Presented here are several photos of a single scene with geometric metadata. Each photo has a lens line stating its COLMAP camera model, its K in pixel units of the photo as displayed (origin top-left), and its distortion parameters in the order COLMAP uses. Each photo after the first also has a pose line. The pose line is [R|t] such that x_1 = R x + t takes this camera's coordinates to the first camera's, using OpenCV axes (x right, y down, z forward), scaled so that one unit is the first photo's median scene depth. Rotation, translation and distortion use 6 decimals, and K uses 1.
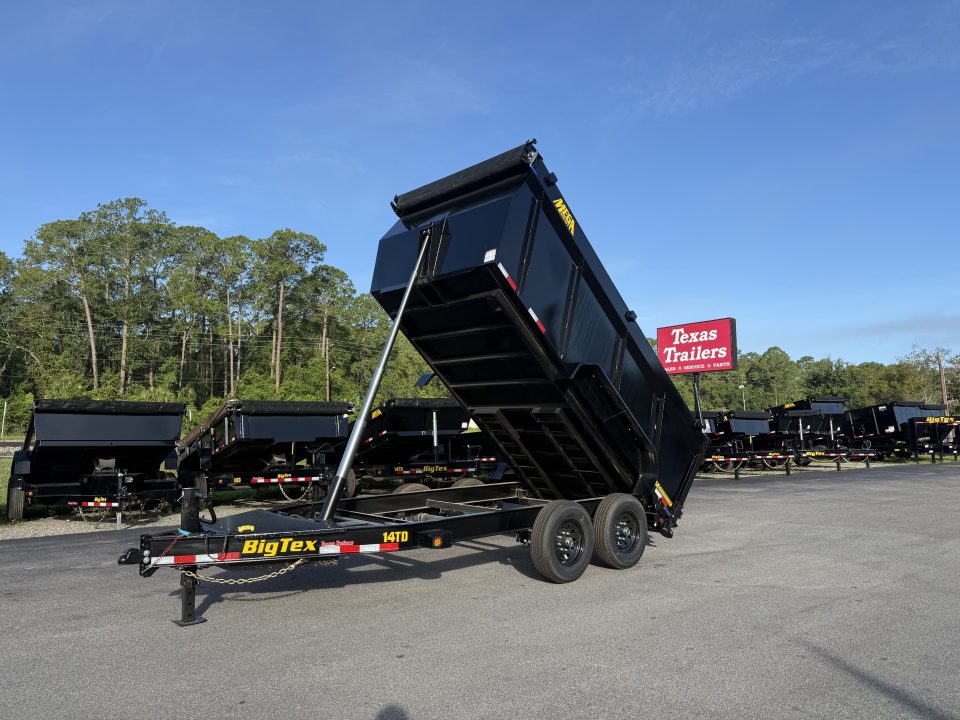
lens RADIAL K [[661.7, 0, 480.0], [0, 661.7, 360.0], [0, 0, 1]] dist [0.055971, -0.066076]
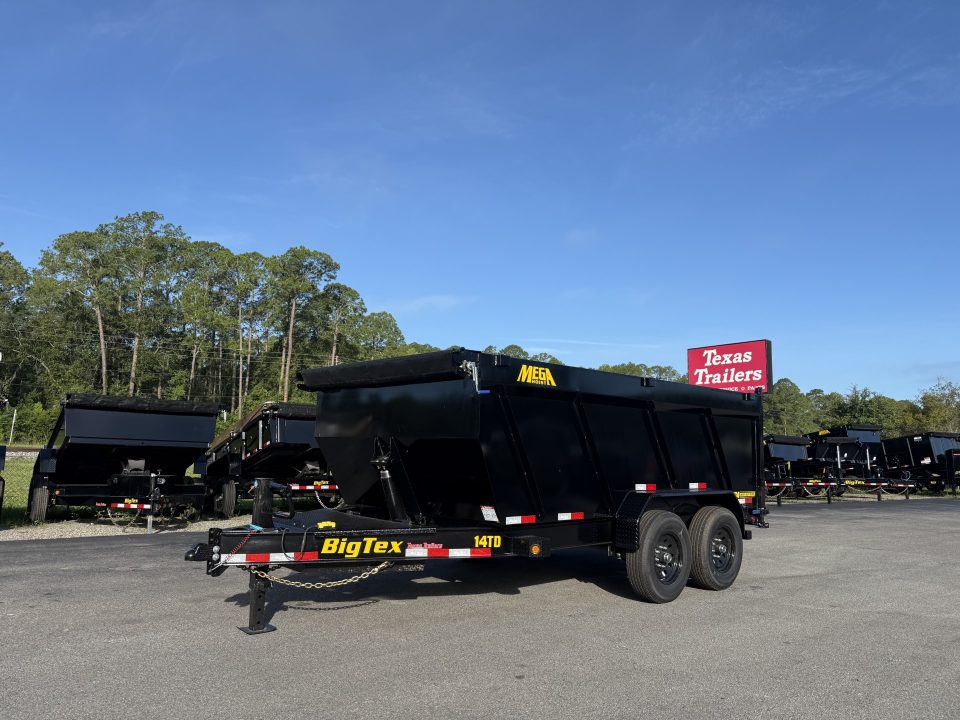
lens RADIAL K [[661.7, 0, 480.0], [0, 661.7, 360.0], [0, 0, 1]] dist [0.055971, -0.066076]
pose [[0.999538, 0.028957, -0.009271, -0.030742], [-0.029270, 0.998940, -0.035533, 0.012386], [0.008233, 0.035788, 0.999325, 0.022611]]
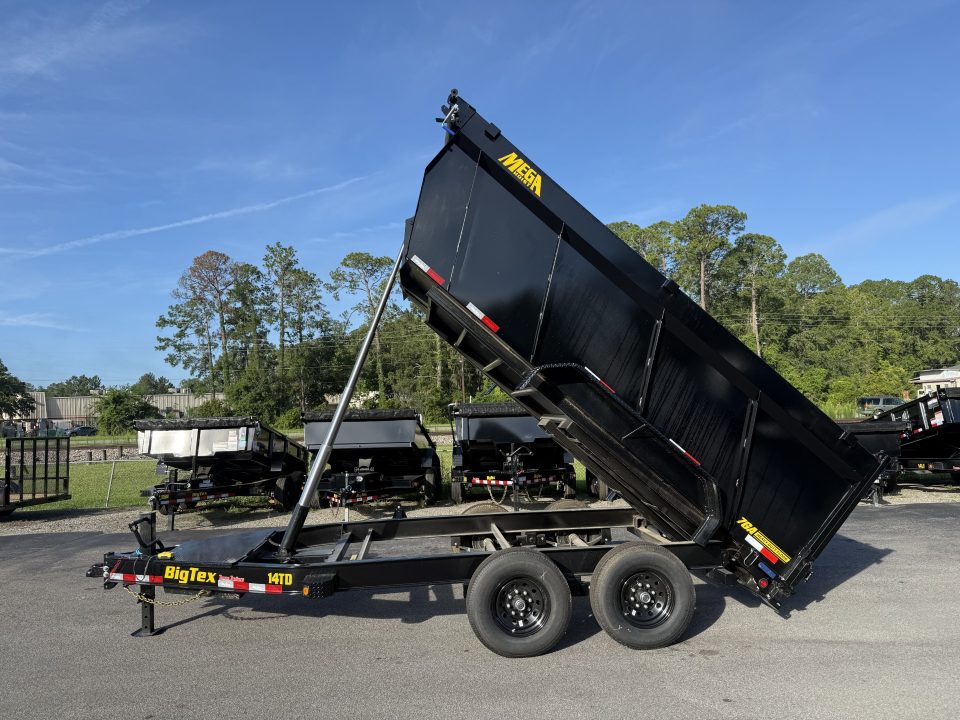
lens RADIAL K [[656.0, 0, 465.8], [0, 656.0, 359.6], [0, 0, 1]] dist [0.052330, -0.004317]
pose [[0.778882, -0.071067, -0.623131, 0.151196], [0.089001, 0.996029, -0.002349, -0.002765], [0.620823, -0.053630, 0.782114, 0.102922]]
